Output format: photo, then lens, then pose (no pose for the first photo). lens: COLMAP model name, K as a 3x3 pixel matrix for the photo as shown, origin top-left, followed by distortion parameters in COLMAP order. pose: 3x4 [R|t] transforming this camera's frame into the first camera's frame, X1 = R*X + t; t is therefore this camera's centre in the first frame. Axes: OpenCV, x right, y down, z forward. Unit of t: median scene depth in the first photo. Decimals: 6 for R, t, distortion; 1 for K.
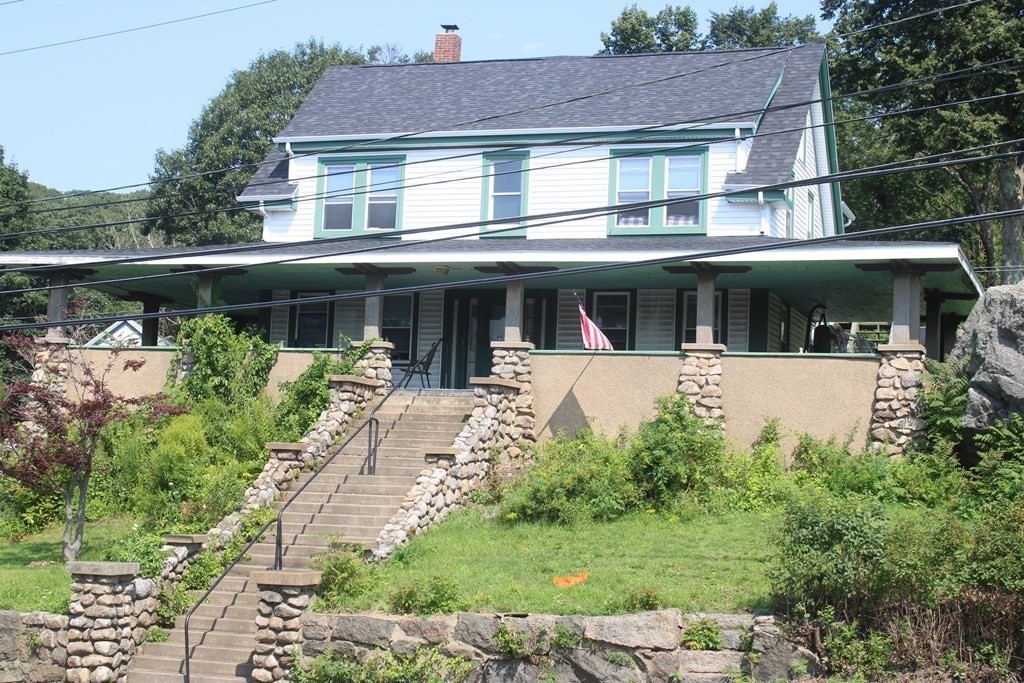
lens RADIAL K [[1792.9, 0, 512.0], [0, 1792.9, 341.5], [0, 0, 1]] dist [0.016487, 0.081355]
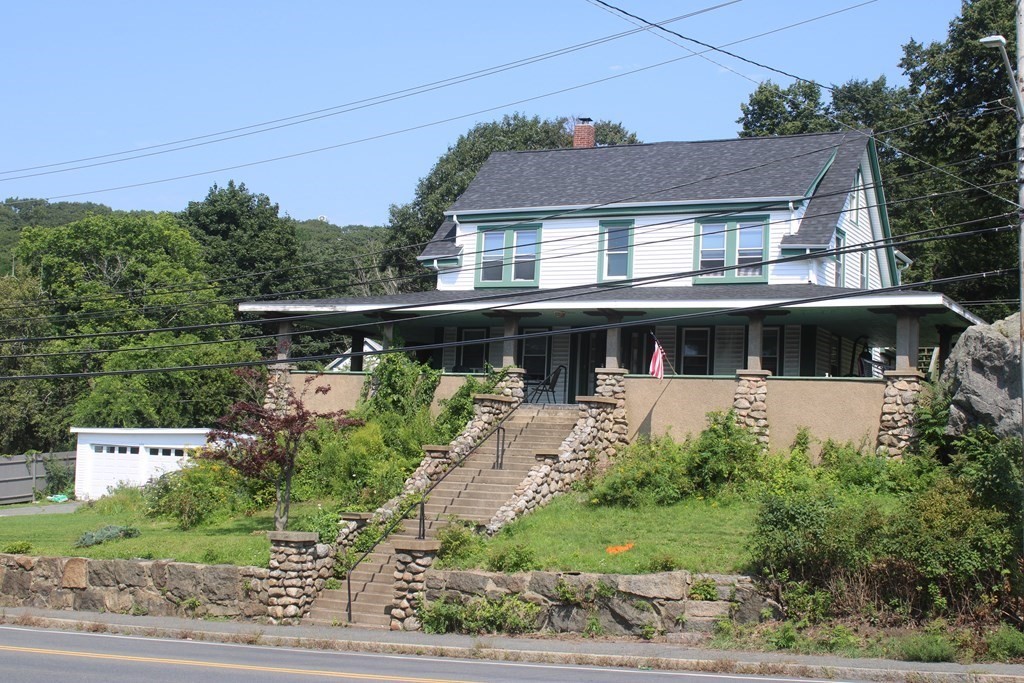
lens RADIAL K [[1561.3, 0, 512.0], [0, 1561.3, 341.5], [0, 0, 1]] dist [-0.024984, 0.013488]
pose [[0.988866, -0.007156, -0.148635, 0.106469], [0.007213, 0.999974, -0.000155, -0.021473], [0.148632, -0.000918, 0.988892, -0.158811]]
